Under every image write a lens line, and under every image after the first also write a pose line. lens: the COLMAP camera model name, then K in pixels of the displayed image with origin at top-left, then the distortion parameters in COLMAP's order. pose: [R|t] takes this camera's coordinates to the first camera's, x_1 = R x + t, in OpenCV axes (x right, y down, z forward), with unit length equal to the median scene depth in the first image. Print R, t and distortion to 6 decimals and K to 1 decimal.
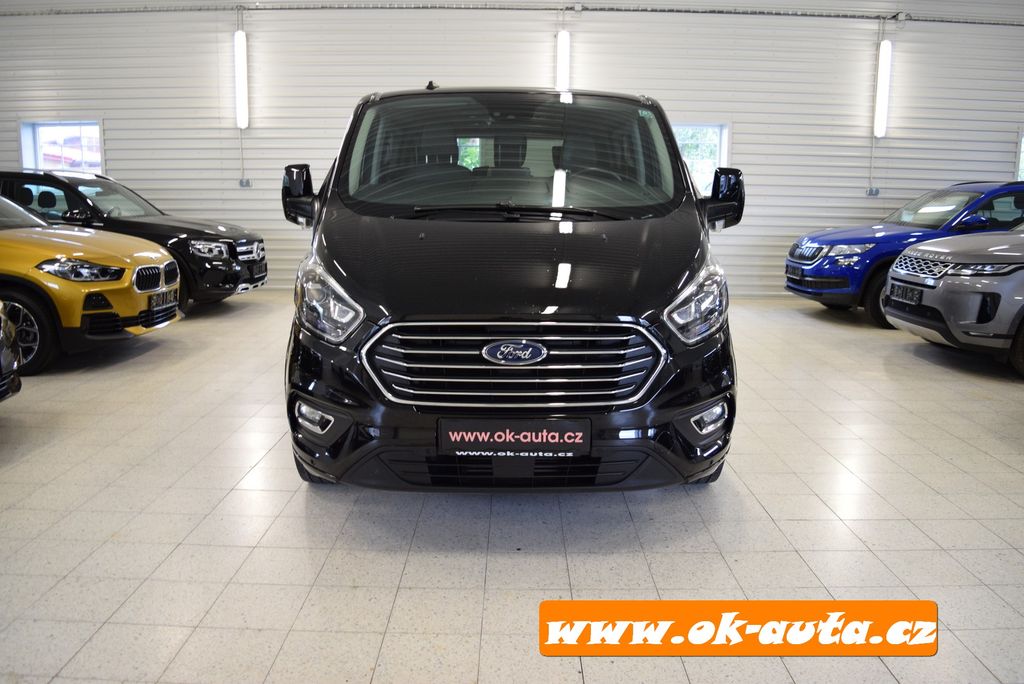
lens RADIAL K [[799.1, 0, 515.3], [0, 799.1, 338.5], [0, 0, 1]] dist [-0.090858, 0.013869]
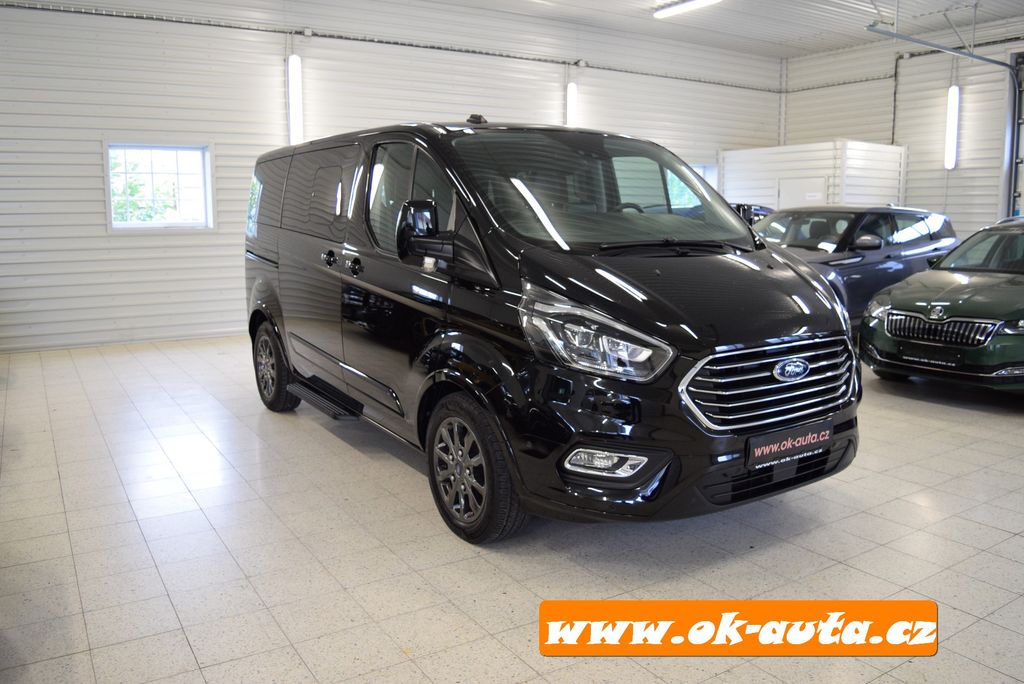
lens RADIAL K [[799.1, 0, 515.3], [0, 799.1, 338.5], [0, 0, 1]] dist [-0.090858, 0.013869]
pose [[0.845015, -0.093601, 0.526487, -0.744345], [0.108670, 0.994075, 0.002315, -0.058592], [-0.523585, 0.055257, 0.850180, 0.190713]]
